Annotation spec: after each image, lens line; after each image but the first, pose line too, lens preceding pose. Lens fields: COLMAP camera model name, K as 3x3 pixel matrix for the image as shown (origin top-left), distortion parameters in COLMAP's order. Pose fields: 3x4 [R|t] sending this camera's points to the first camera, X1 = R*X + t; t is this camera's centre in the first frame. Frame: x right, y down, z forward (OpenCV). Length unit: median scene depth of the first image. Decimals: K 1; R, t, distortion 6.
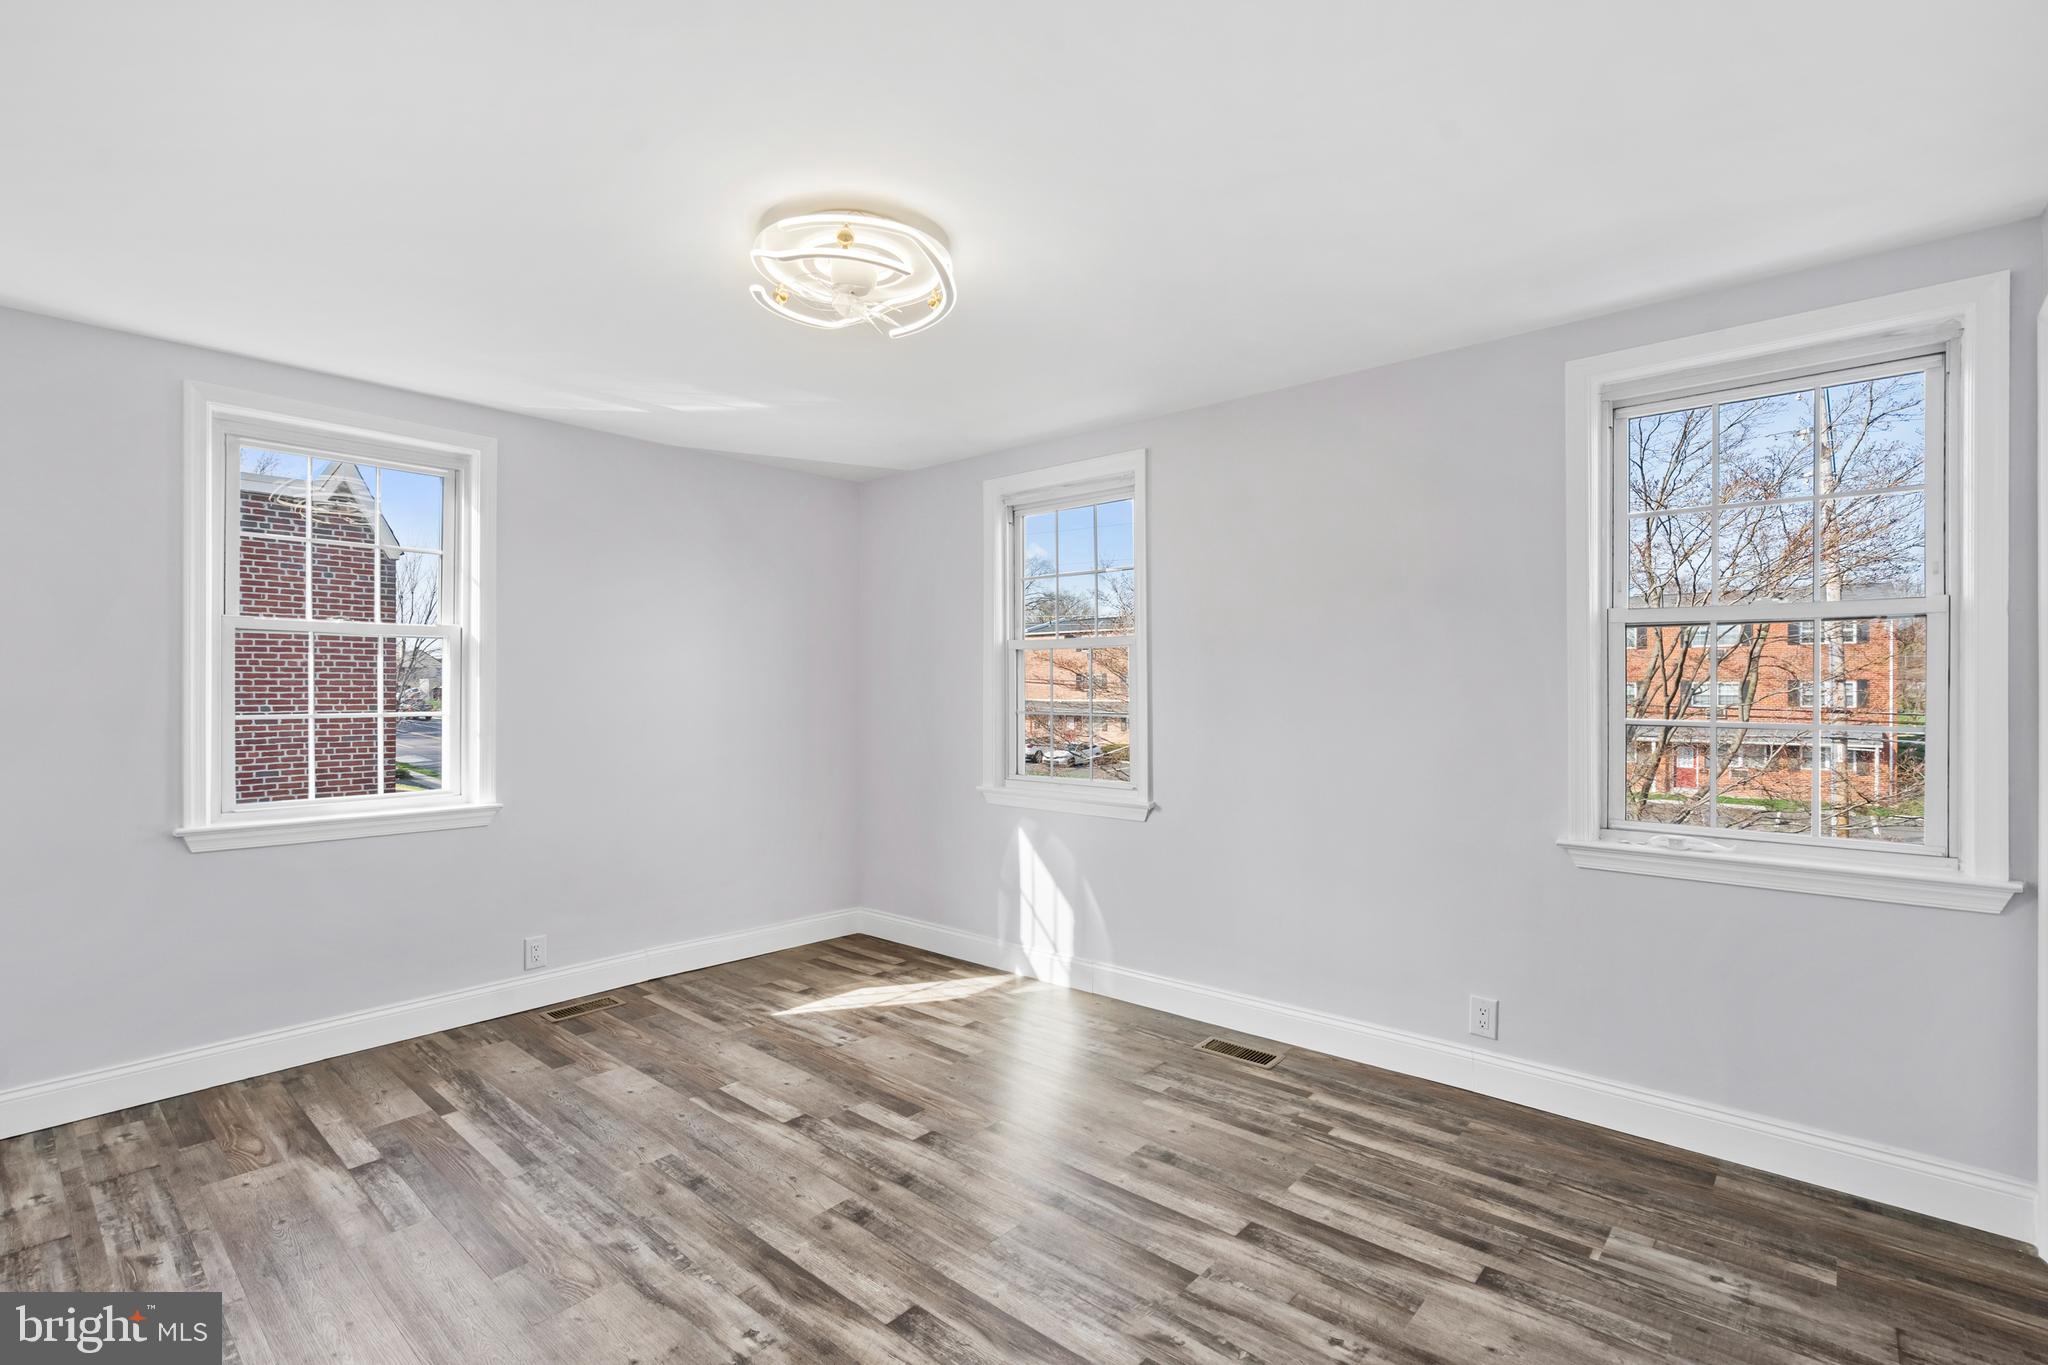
lens RADIAL K [[928.2, 0, 1024.0], [0, 928.2, 682.5], [0, 0, 1]] dist [0.001862, 0.000688]
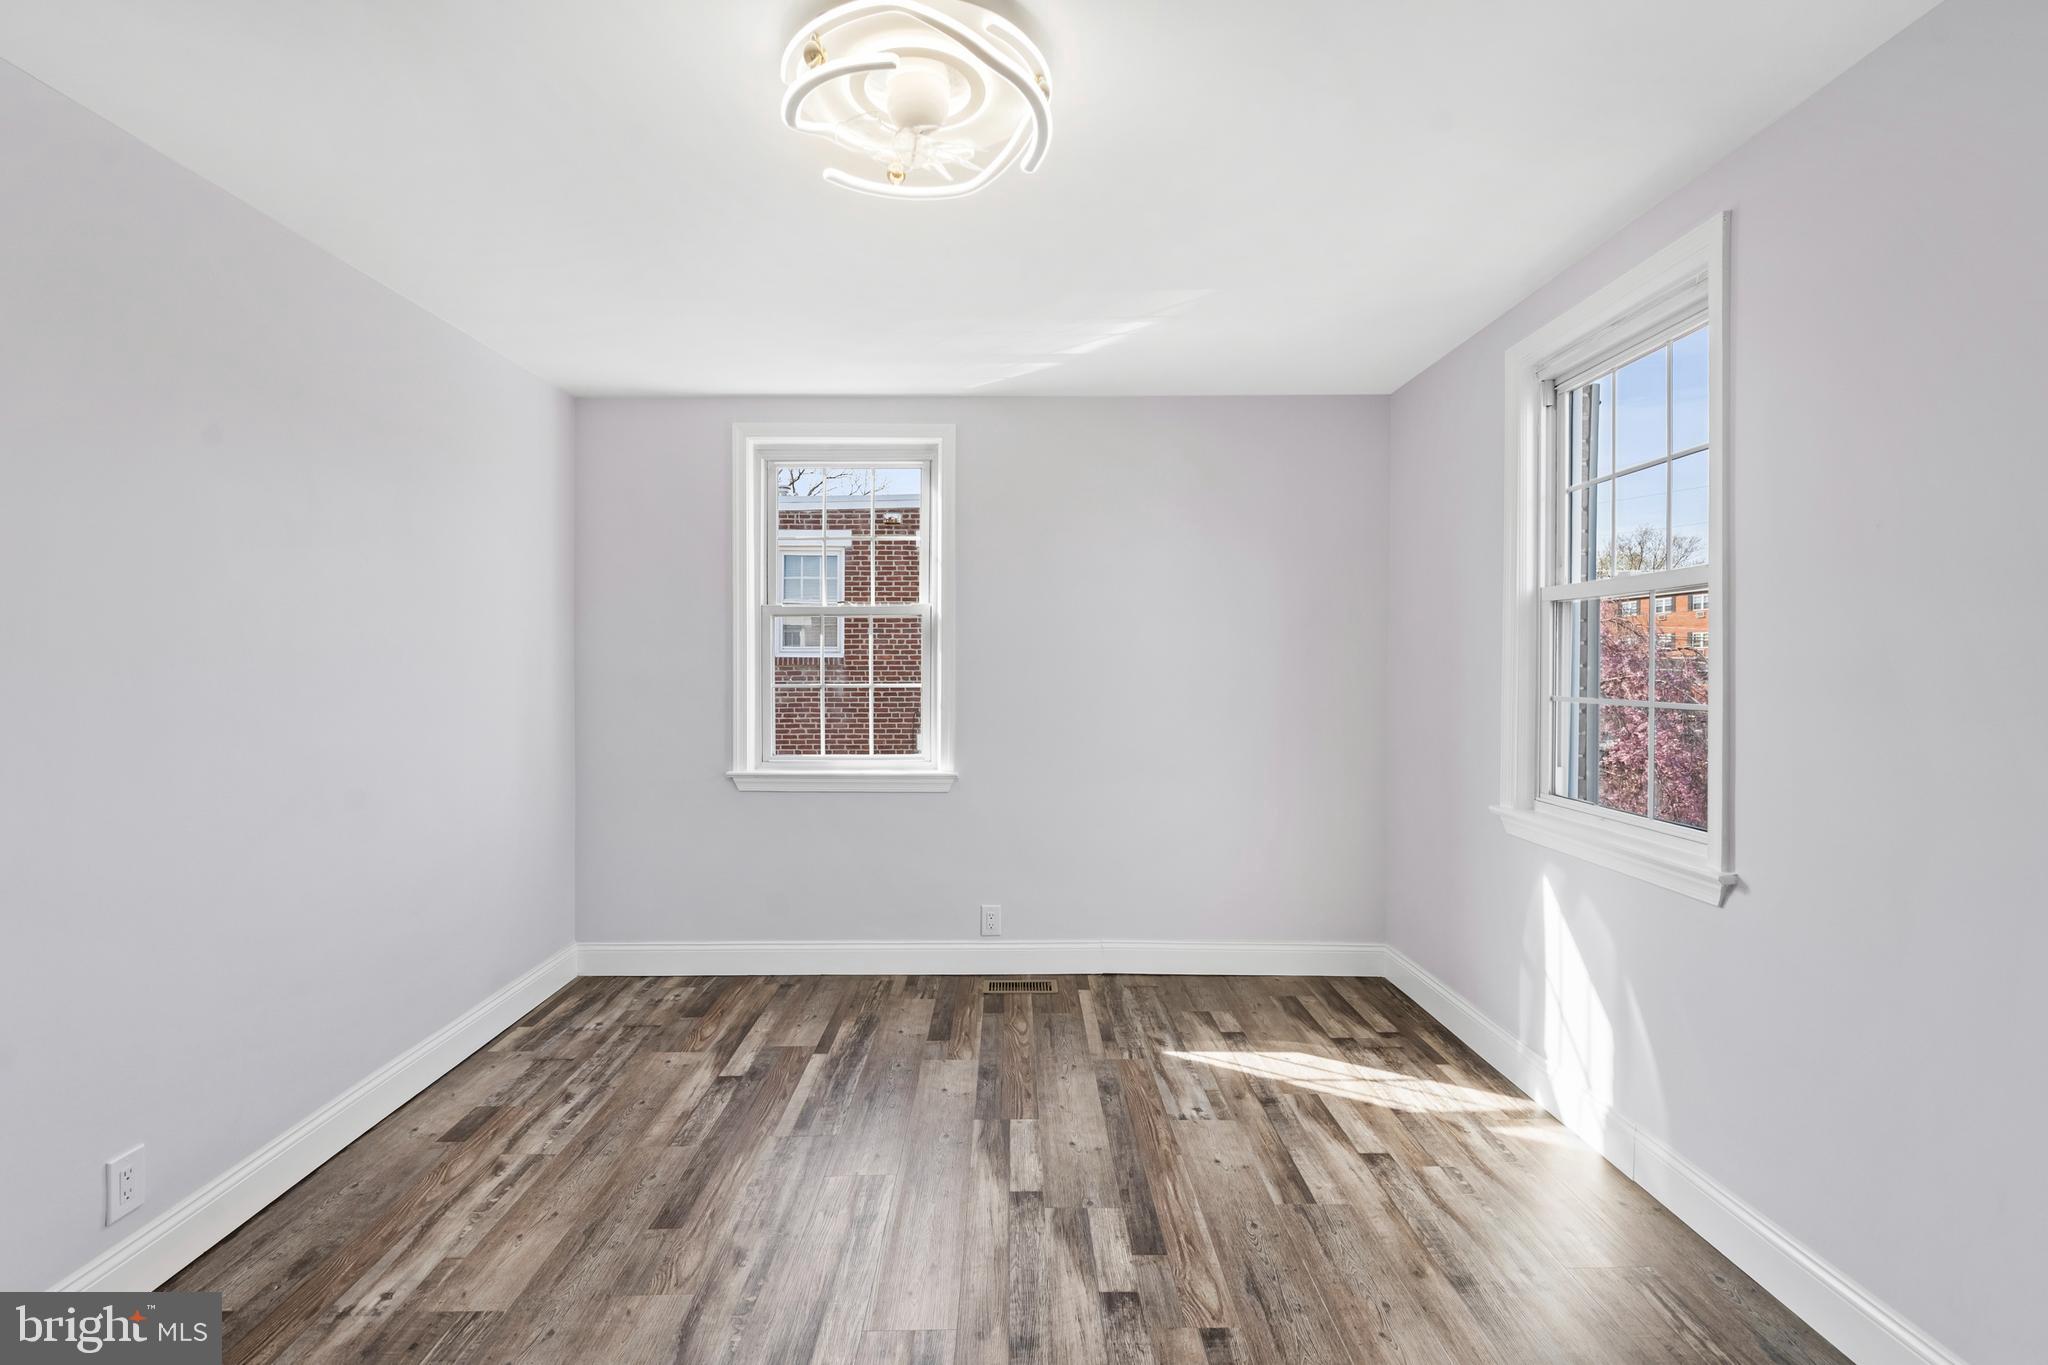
lens RADIAL K [[938.5, 0, 1017.2], [0, 938.5, 671.6], [0, 0, 1]] dist [-0.003529, 0.000060]
pose [[0.669087, 0.005519, -0.743164, 0.268739], [0.006492, 0.999891, 0.013270, 0.003050], [0.743156, -0.013704, 0.668978, 0.343315]]
